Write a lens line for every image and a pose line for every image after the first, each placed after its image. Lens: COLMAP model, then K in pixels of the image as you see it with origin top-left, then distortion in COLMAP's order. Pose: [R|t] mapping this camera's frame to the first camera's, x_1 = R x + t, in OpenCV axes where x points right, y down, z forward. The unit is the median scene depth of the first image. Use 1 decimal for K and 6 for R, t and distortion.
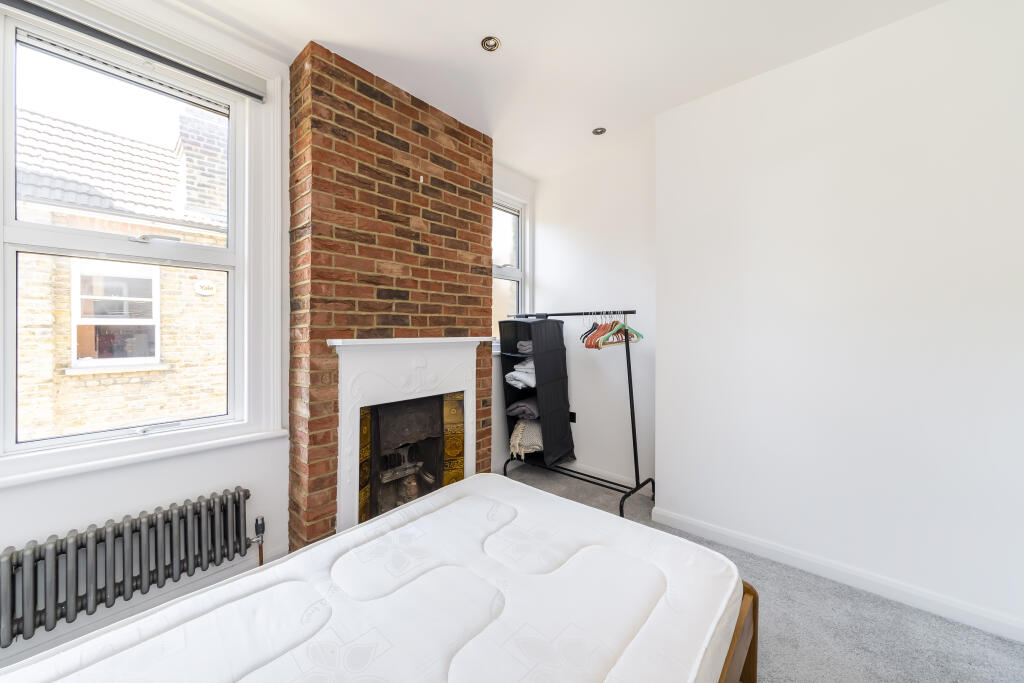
lens RADIAL K [[373.6, 0, 508.5], [0, 373.6, 331.4], [0, 0, 1]] dist [-0.000288, -0.000133]
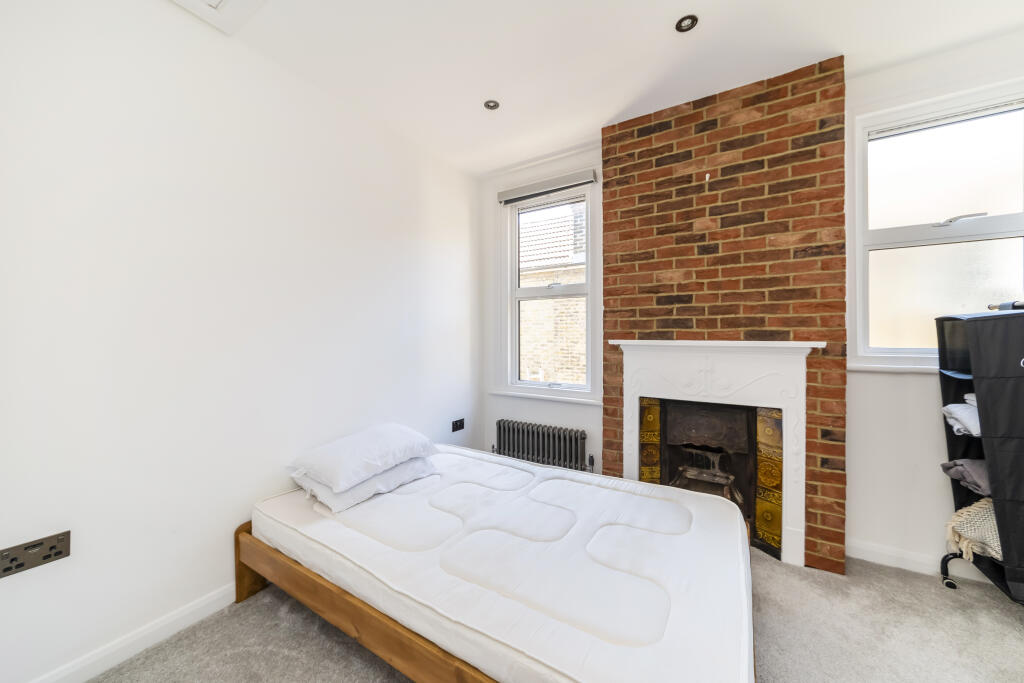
lens RADIAL K [[373.6, 0, 508.5], [0, 373.6, 331.4], [0, 0, 1]] dist [-0.000288, -0.000133]
pose [[0.160606, -0.003426, -0.987013, 0.655068], [0.000068, 0.999994, -0.003460, -0.003683], [0.987019, 0.000489, 0.160606, 0.341525]]
